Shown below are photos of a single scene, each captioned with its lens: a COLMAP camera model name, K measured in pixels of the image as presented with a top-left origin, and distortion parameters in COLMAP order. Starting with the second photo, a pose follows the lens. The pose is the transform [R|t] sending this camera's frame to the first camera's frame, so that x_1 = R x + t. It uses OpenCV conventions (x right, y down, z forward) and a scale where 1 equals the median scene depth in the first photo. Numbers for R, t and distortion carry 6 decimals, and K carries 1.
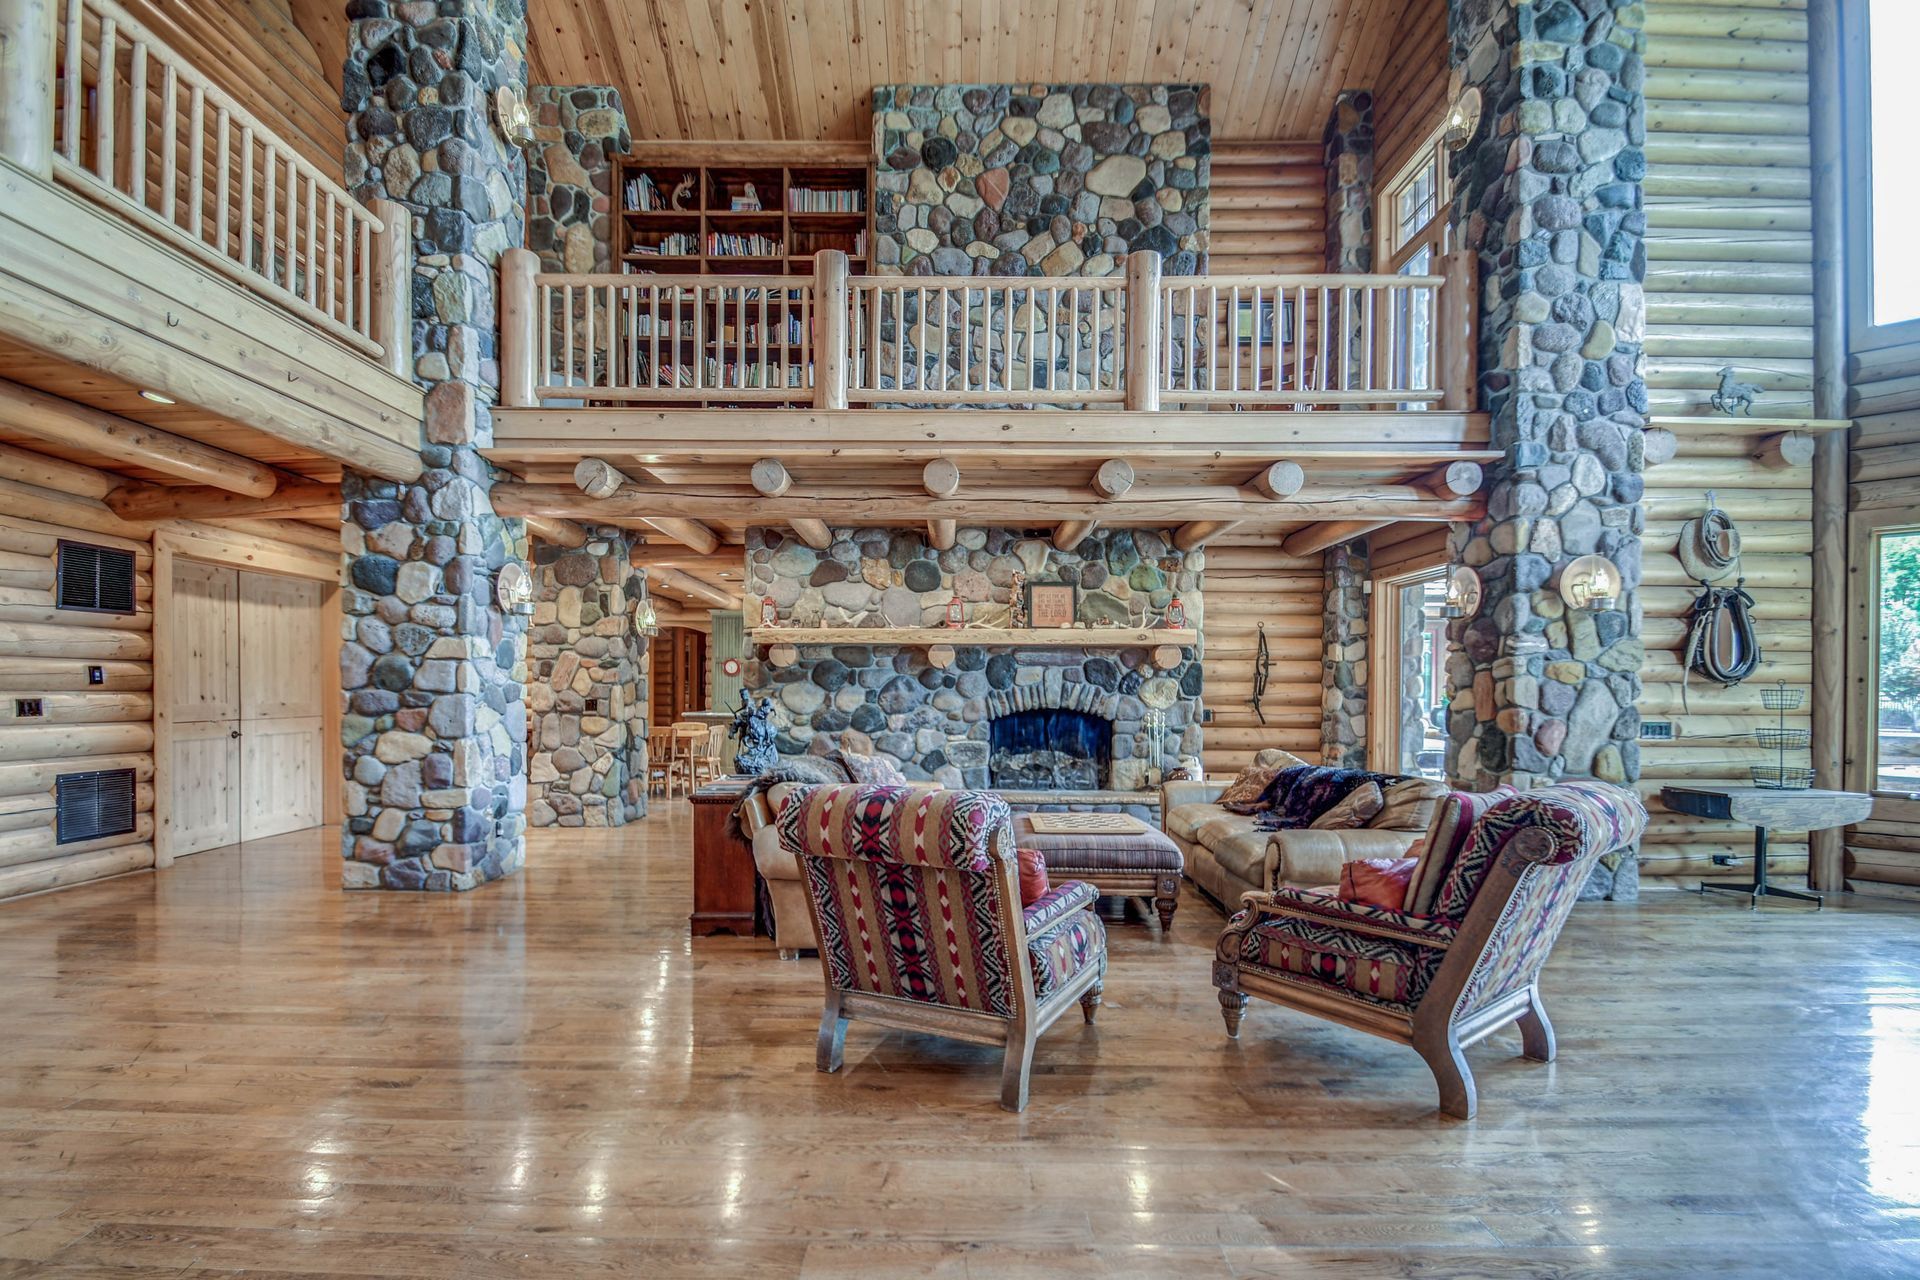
lens RADIAL K [[852.2, 0, 931.9], [0, 852.2, 699.8], [0, 0, 1]] dist [0.005674, -0.012099]
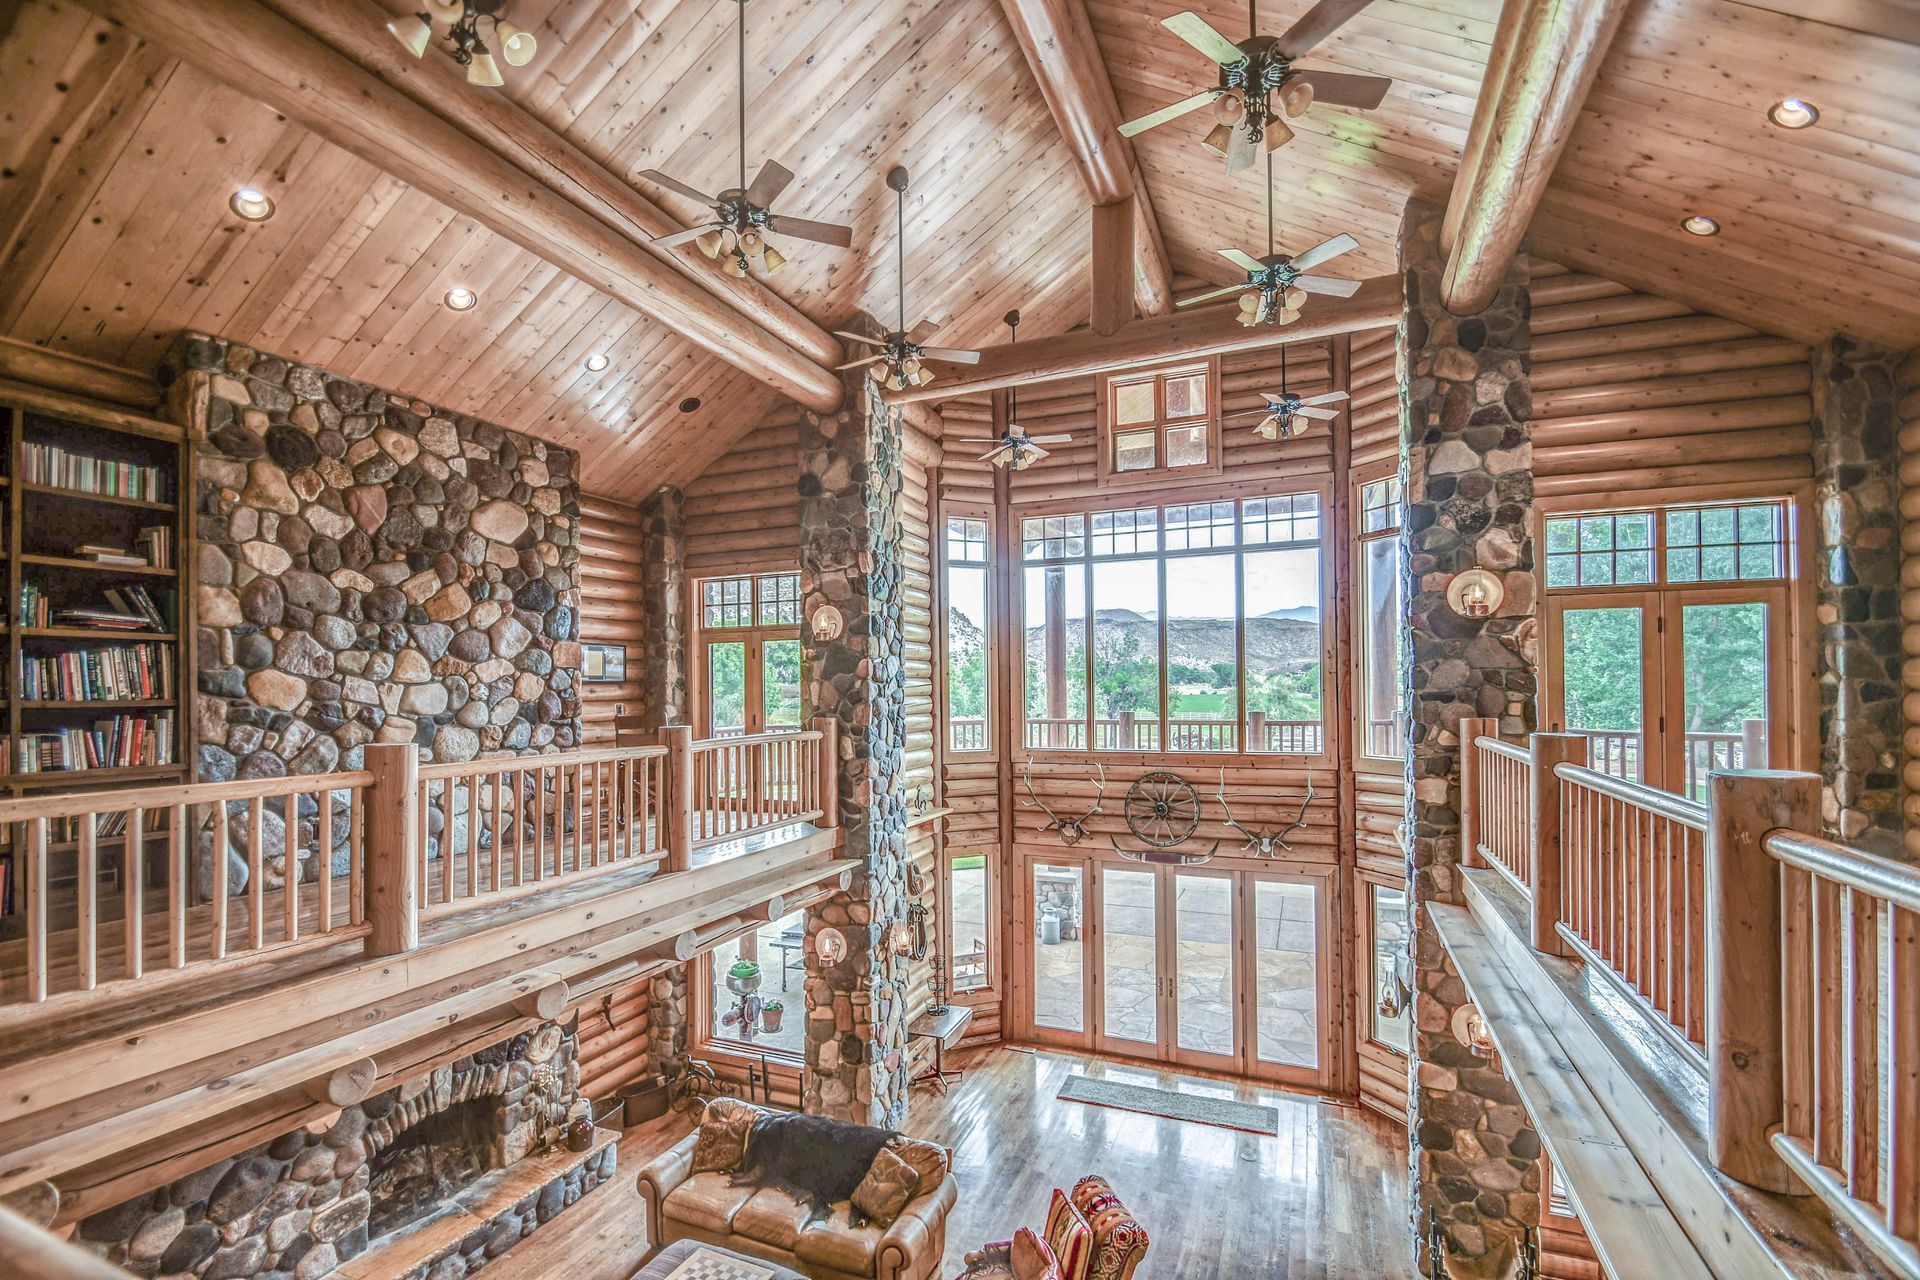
lens RADIAL K [[852.2, 0, 963.2], [0, 852.2, 681.1], [0, 0, 1]] dist [0.005674, -0.012099]
pose [[0.369255, -0.003160, 0.929323, -0.479290], [0.030823, 0.999486, -0.008849, -0.412869], [-0.928817, 0.031912, 0.369163, 0.174933]]
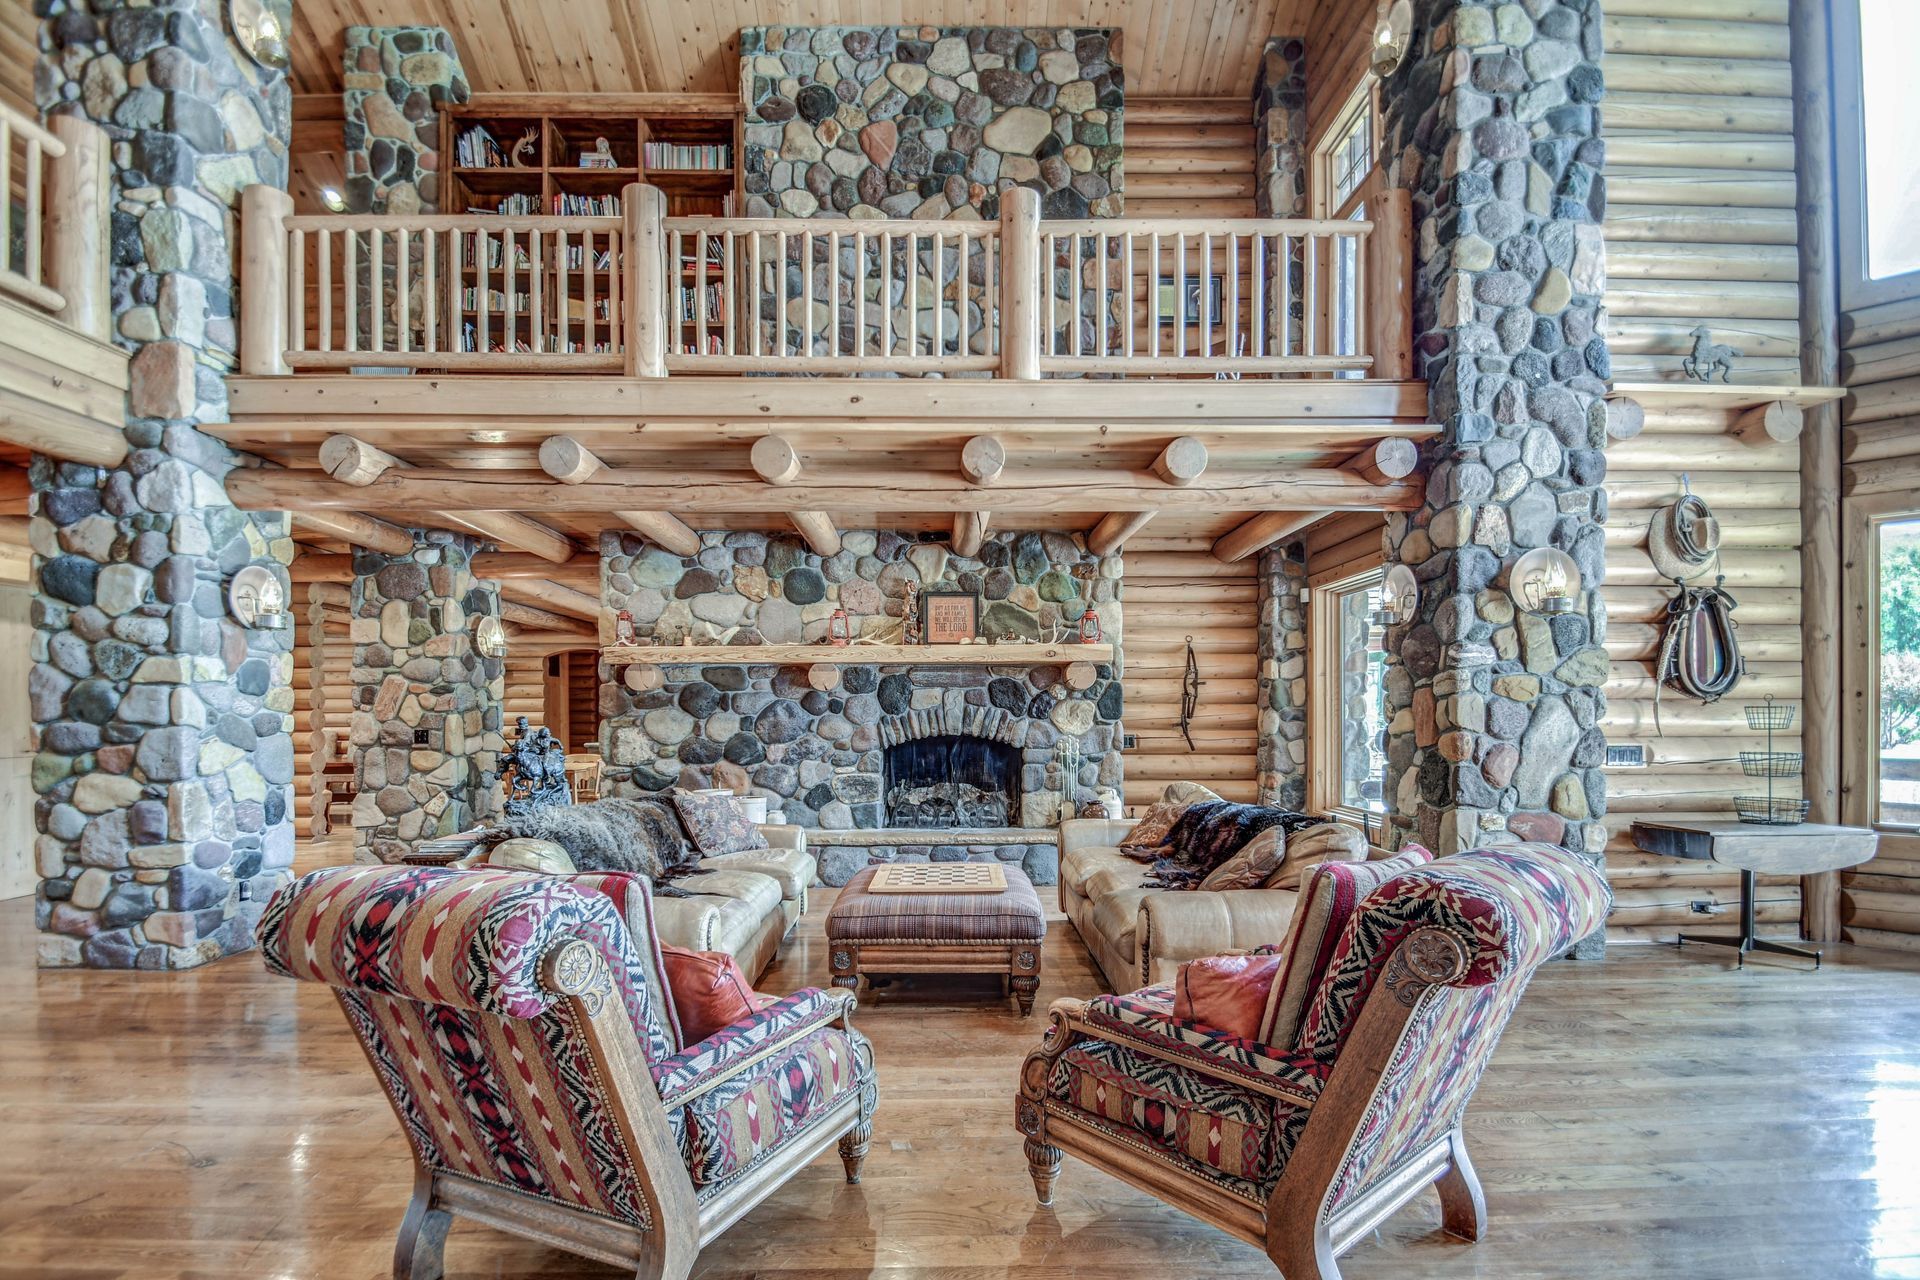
lens RADIAL K [[852.2, 0, 940.7], [0, 852.2, 722.7], [0, 0, 1]] dist [0.005674, -0.012099]
pose [[0.999554, -0.009527, 0.028304, 0.105727], [0.009591, 0.999952, -0.002153, -0.001278], [-0.028282, 0.002423, 0.999597, 0.123228]]
